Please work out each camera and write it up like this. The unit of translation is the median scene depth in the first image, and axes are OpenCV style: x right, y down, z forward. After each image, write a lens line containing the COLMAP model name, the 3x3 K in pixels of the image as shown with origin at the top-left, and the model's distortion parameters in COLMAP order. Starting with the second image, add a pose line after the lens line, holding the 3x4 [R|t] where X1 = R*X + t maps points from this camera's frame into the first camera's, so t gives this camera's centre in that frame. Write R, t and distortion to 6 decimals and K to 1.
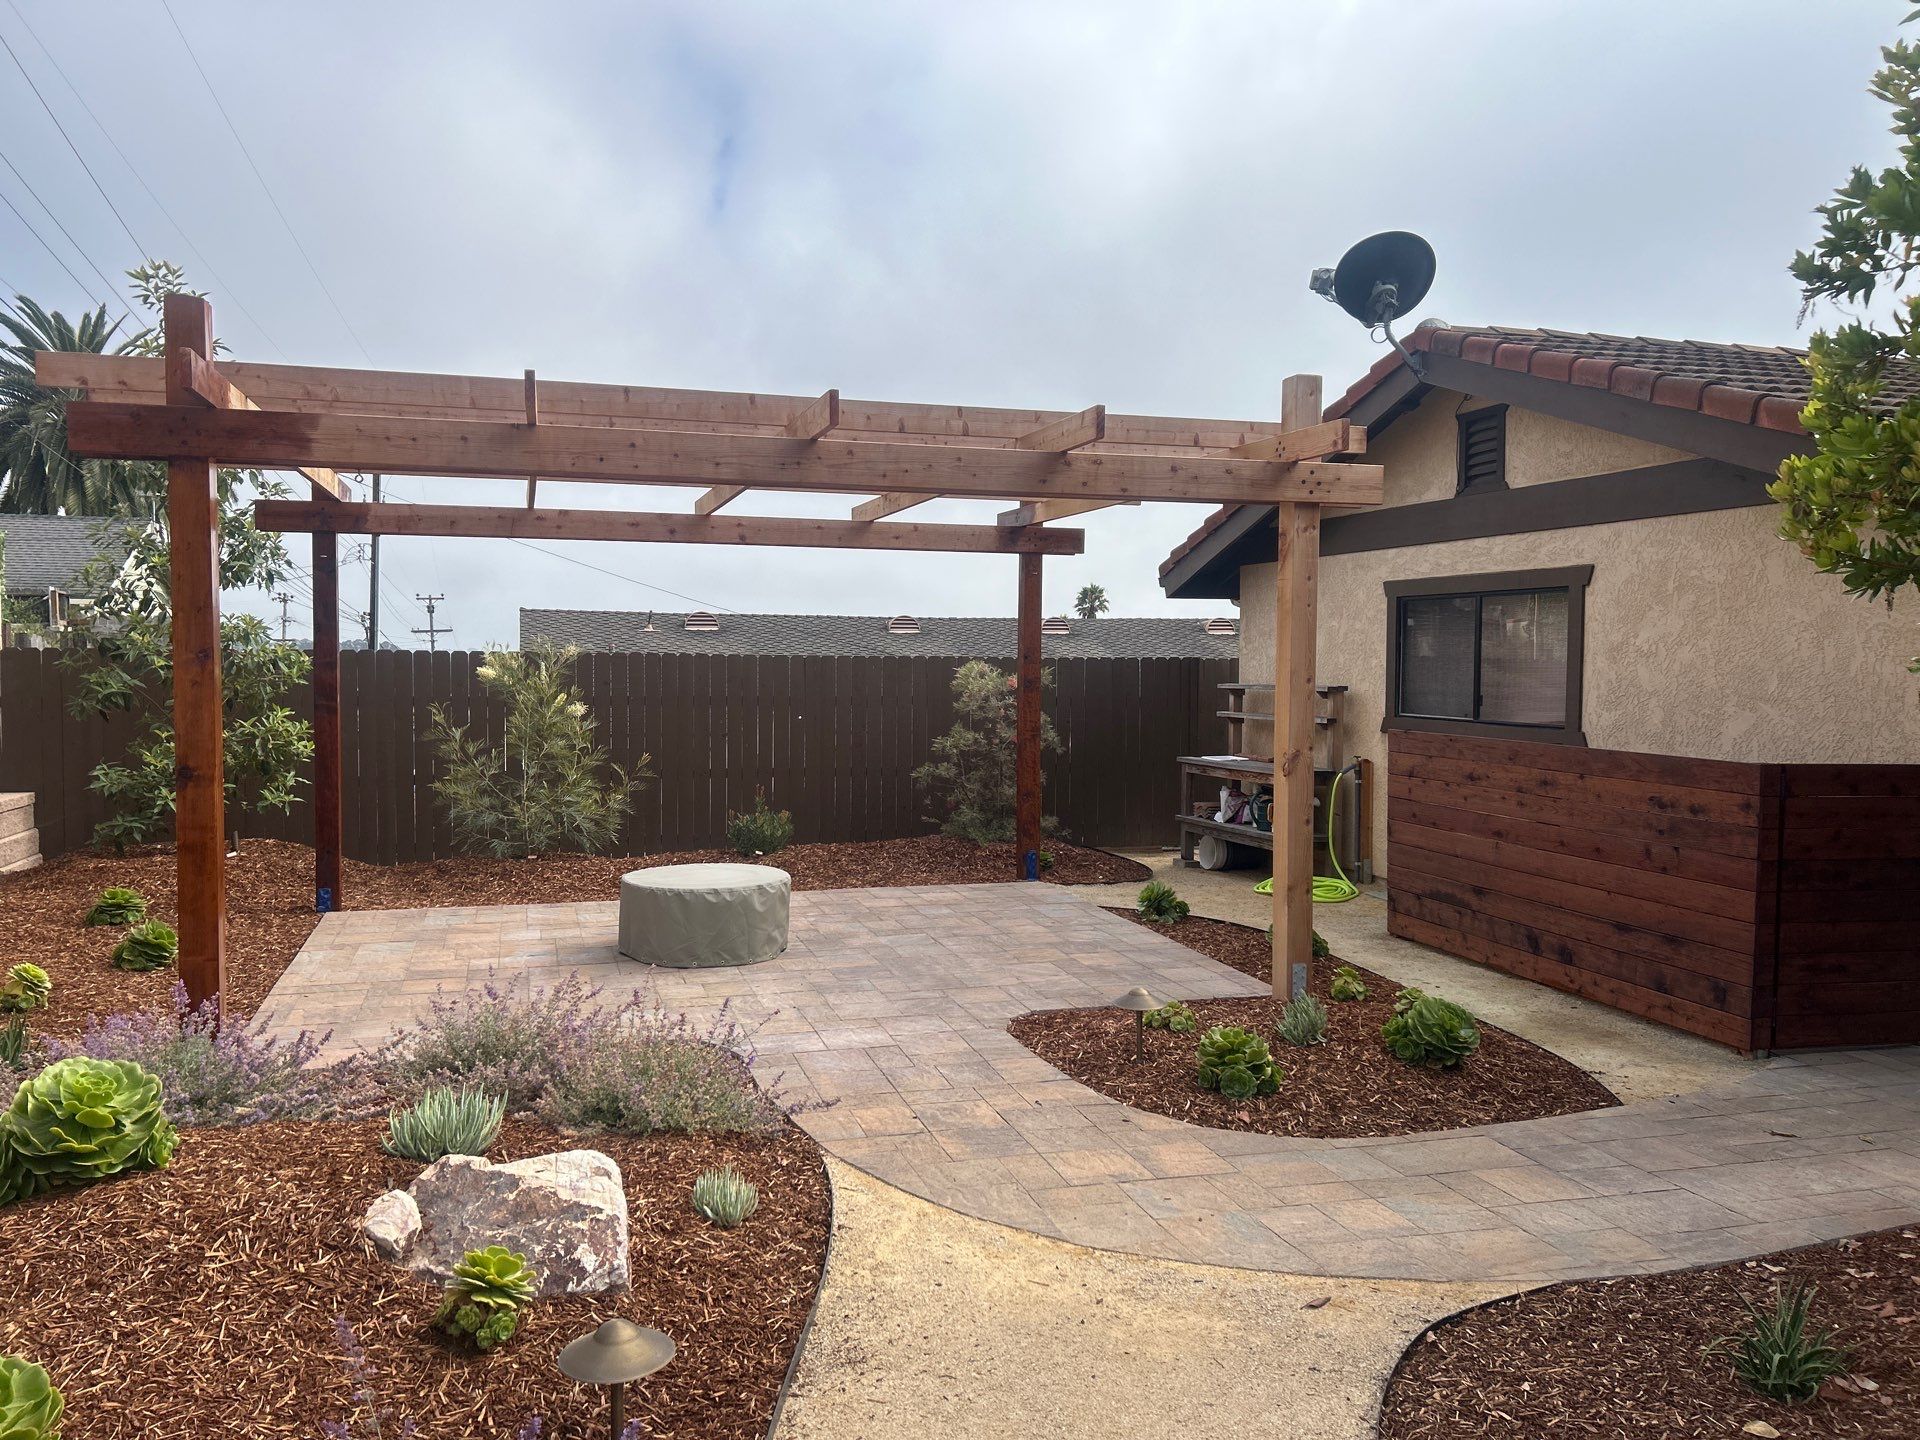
lens RADIAL K [[1445.1, 0, 964.6], [0, 1445.1, 724.3], [0, 0, 1]] dist [0.037998, -0.005055]
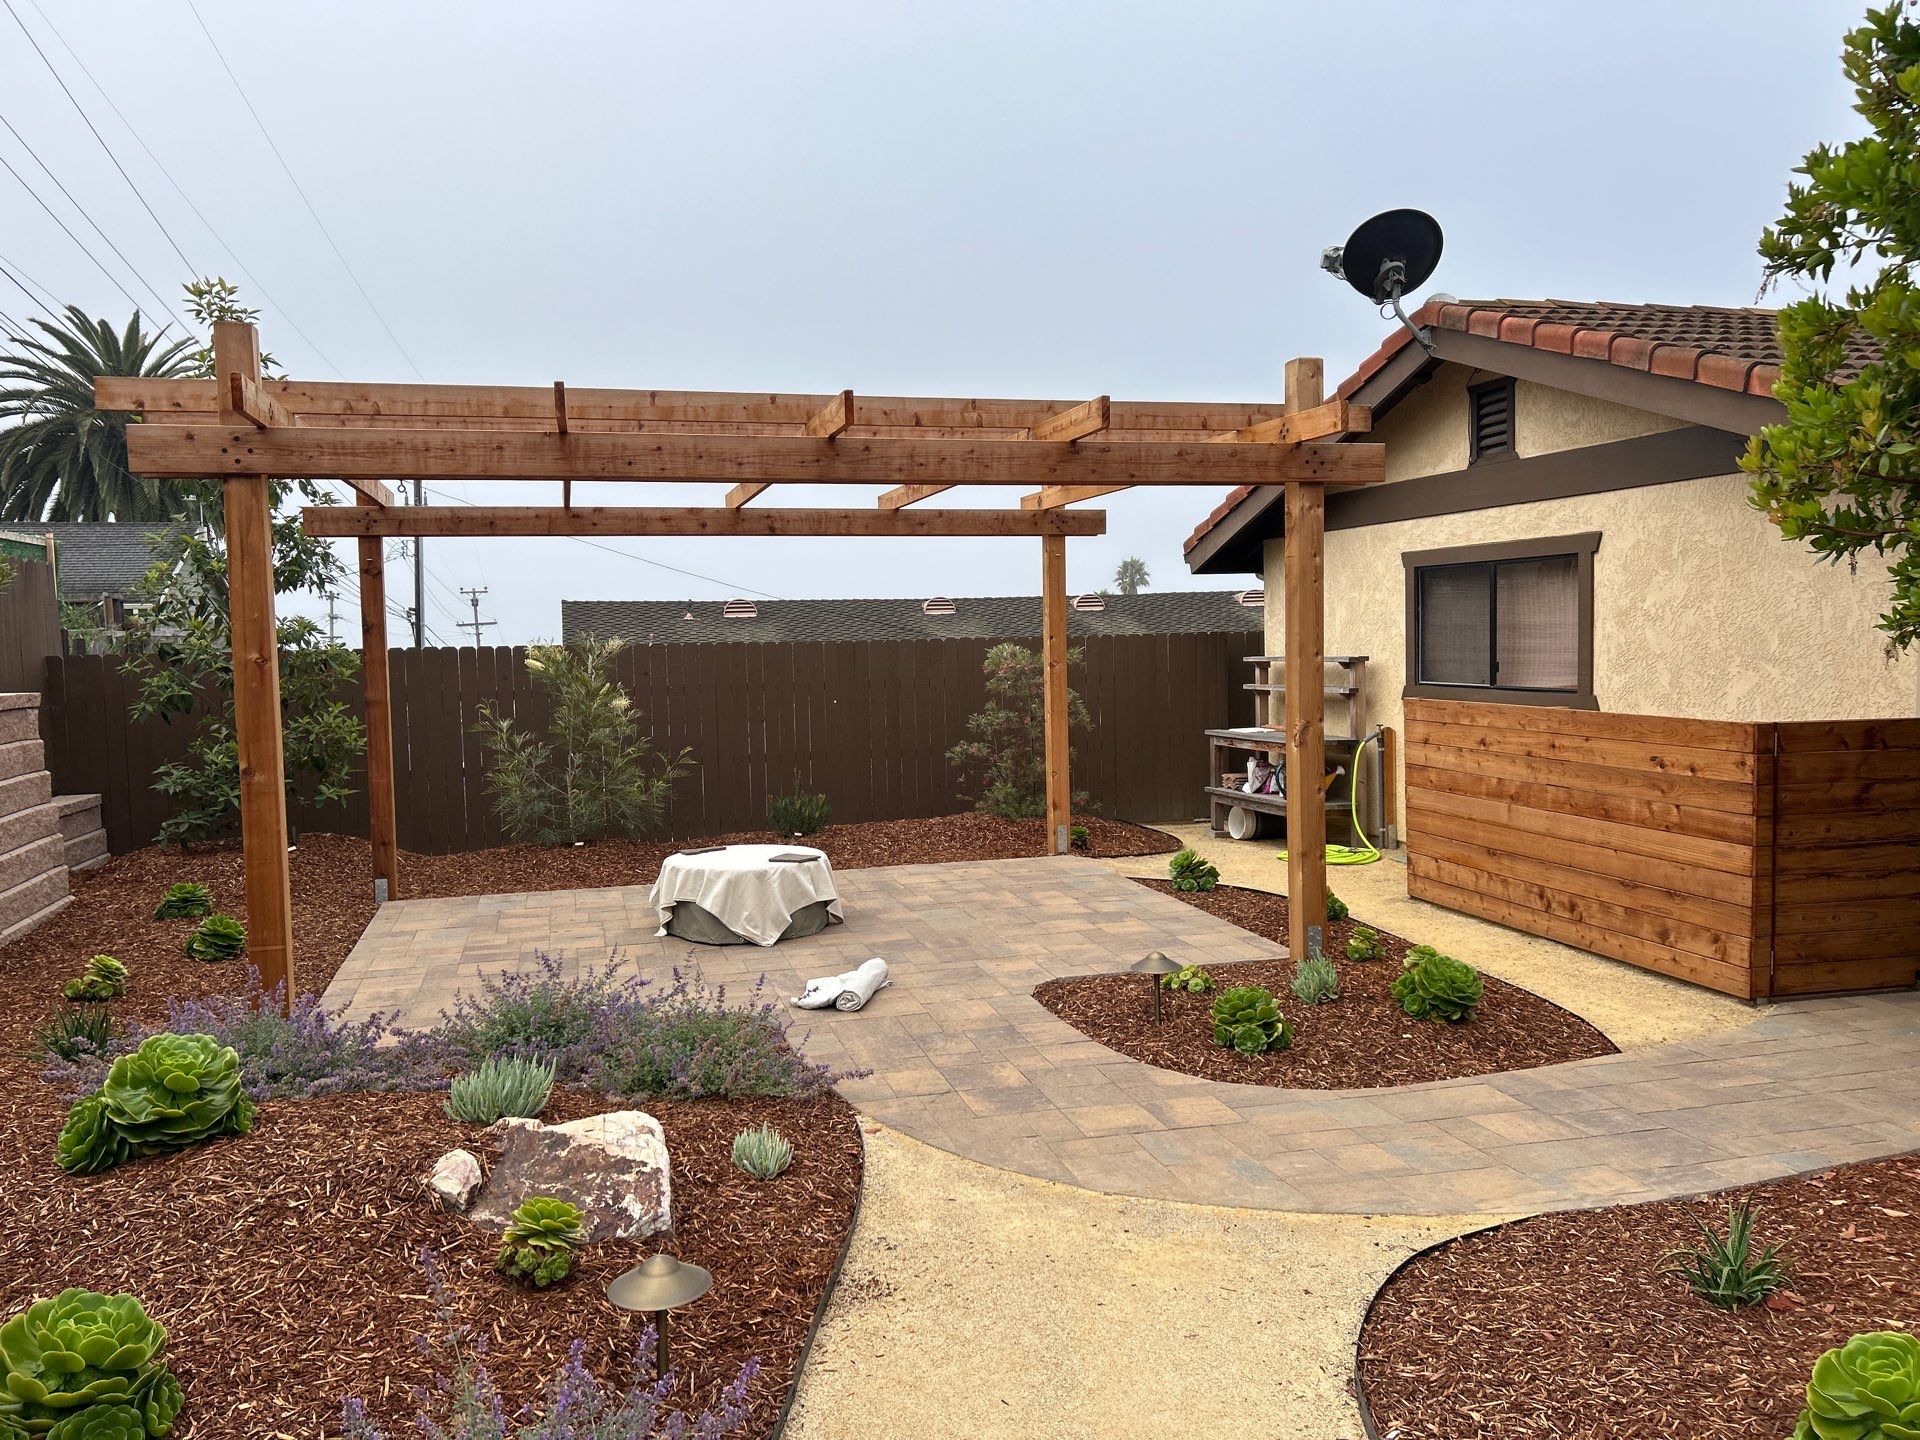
lens RADIAL K [[1450.5, 0, 978.4], [0, 1450.5, 717.2], [0, 0, 1]] dist [0.040325, -0.000282]
pose [[0.999385, -0.026899, -0.022511, 0.016074], [0.027118, 0.999587, 0.009501, -0.000962], [0.022246, -0.010106, 0.999701, -0.040053]]
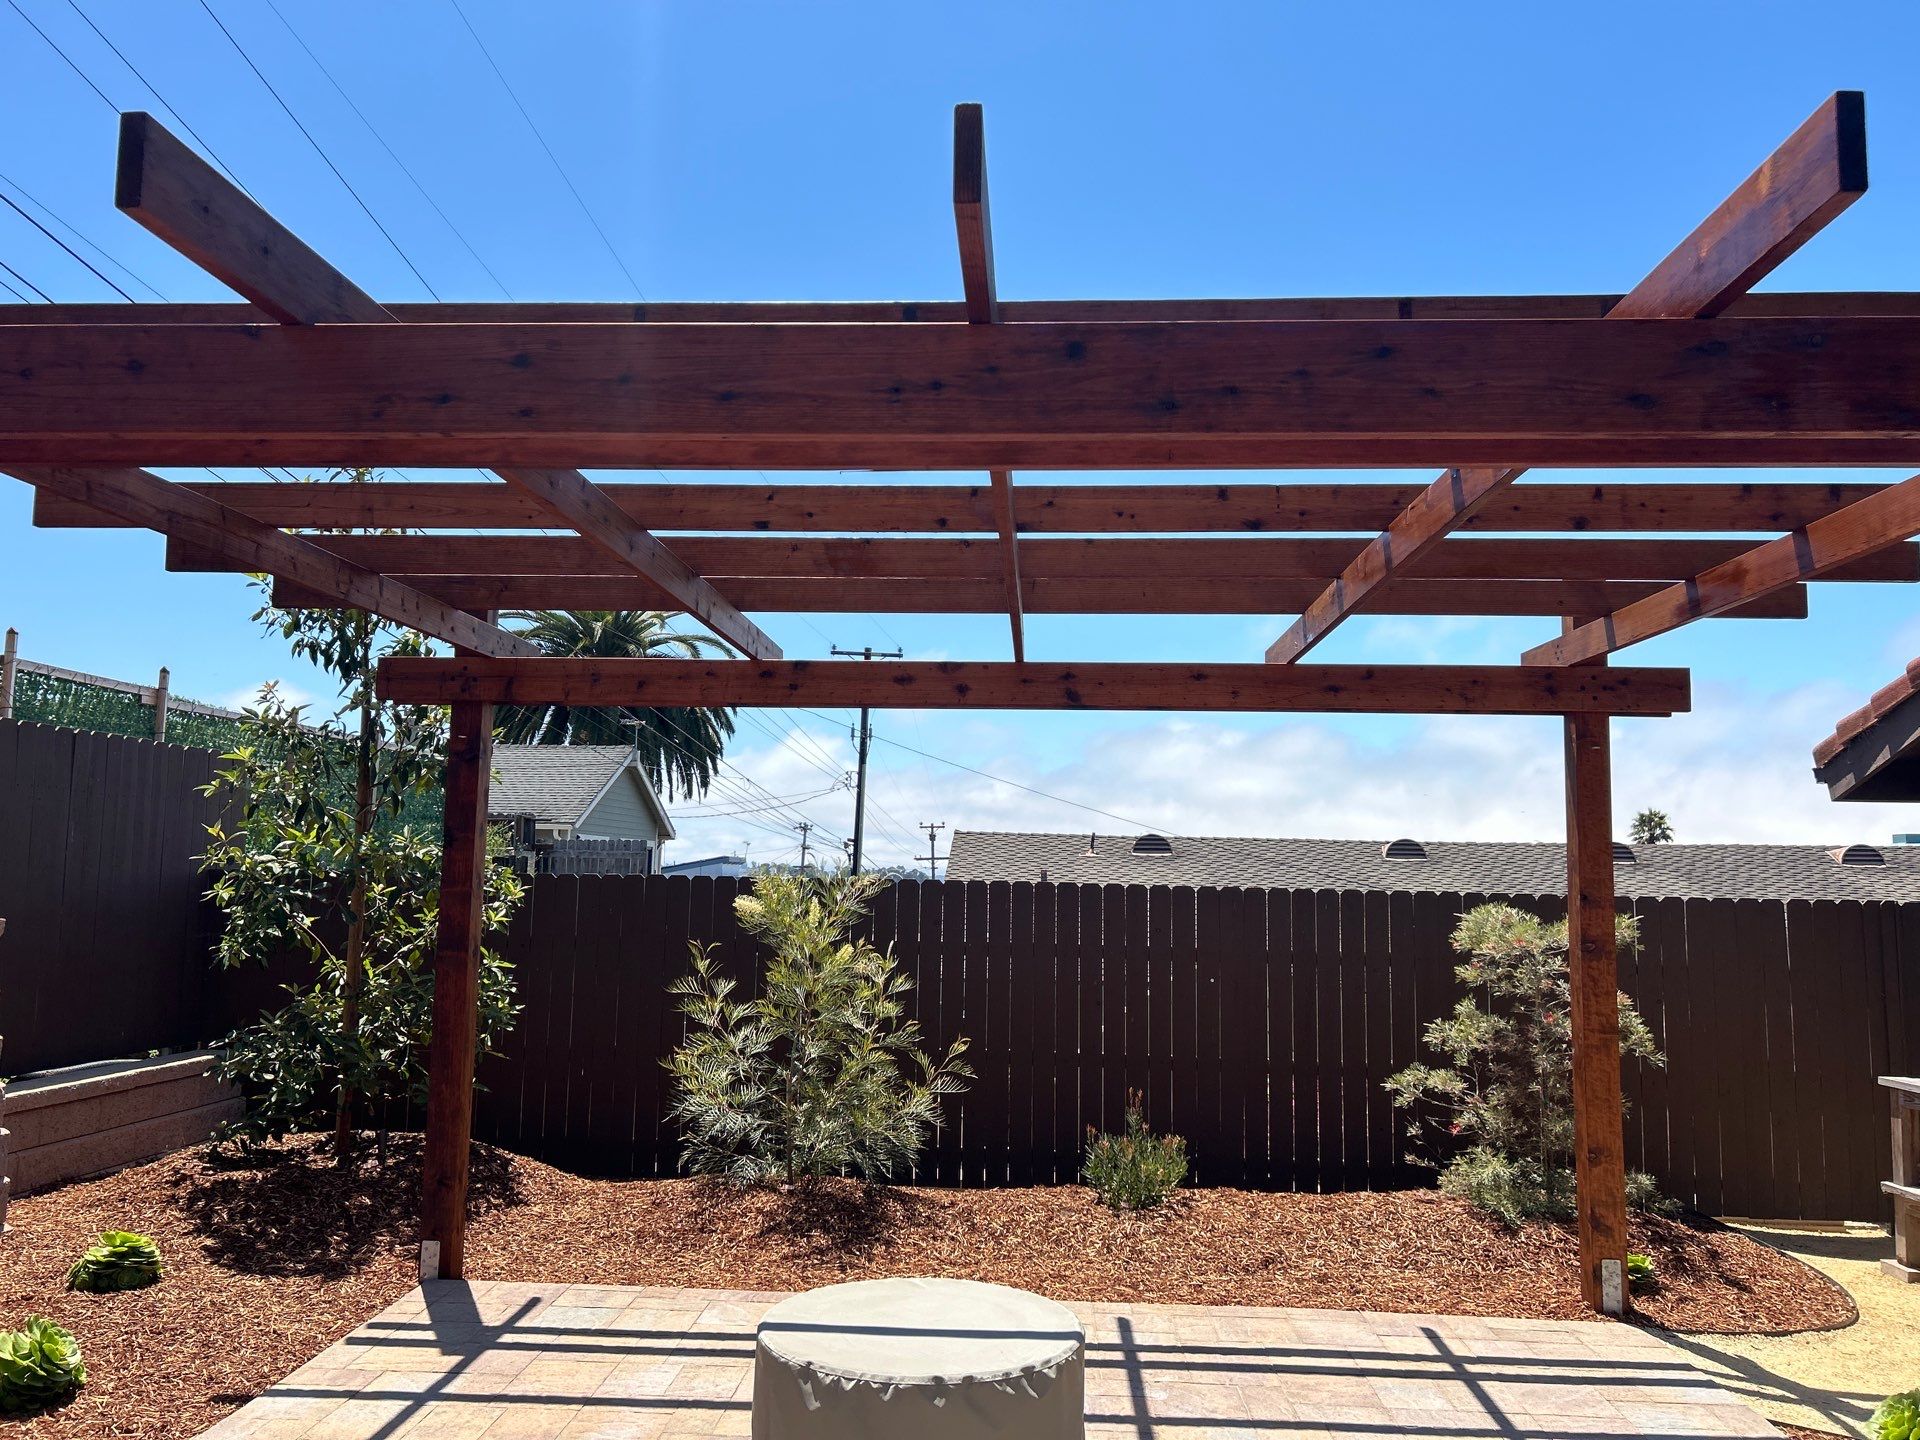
lens RADIAL K [[1445.1, 0, 964.6], [0, 1445.1, 724.3], [0, 0, 1]] dist [0.037998, -0.005055]
pose [[0.939435, -0.026664, -0.341689, 0.015604], [-0.027588, 0.987850, -0.152939, -0.027465], [0.341615, 0.153103, 0.927286, 0.522165]]
